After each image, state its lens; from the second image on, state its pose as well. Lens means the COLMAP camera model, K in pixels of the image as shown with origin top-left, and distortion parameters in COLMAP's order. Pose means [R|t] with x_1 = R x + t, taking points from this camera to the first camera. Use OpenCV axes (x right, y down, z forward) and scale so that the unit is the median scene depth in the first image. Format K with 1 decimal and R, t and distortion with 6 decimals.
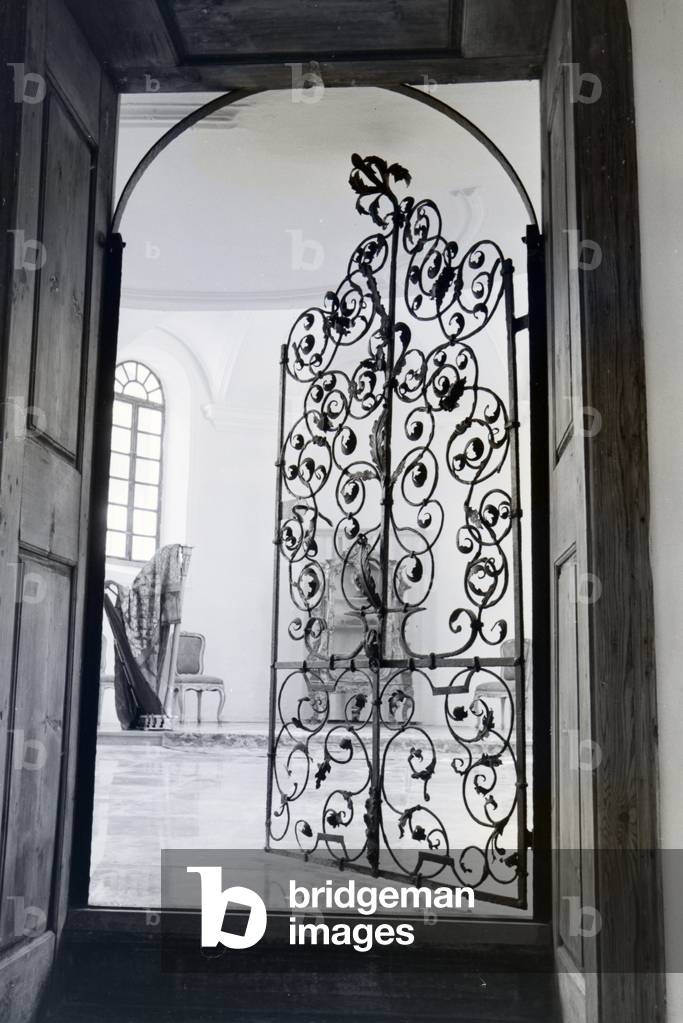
lens RADIAL K [[1037.0, 0, 321.2], [0, 1037.0, 511.5], [0, 0, 1]] dist [0.004341, -0.003733]
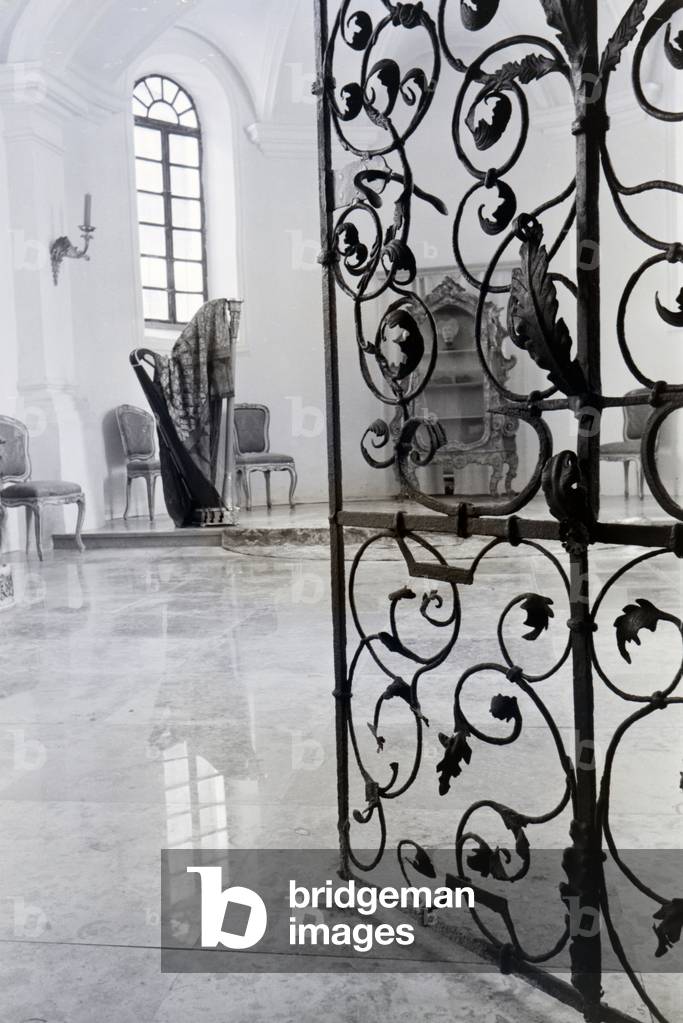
lens RADIAL K [[1037.0, 0, 321.2], [0, 1037.0, 511.5], [0, 0, 1]] dist [0.004341, -0.003733]
pose [[0.995440, -0.049582, -0.081497, -0.005085], [0.067222, 0.970750, 0.230491, 0.013131], [0.067685, -0.234918, 0.969656, 0.212103]]
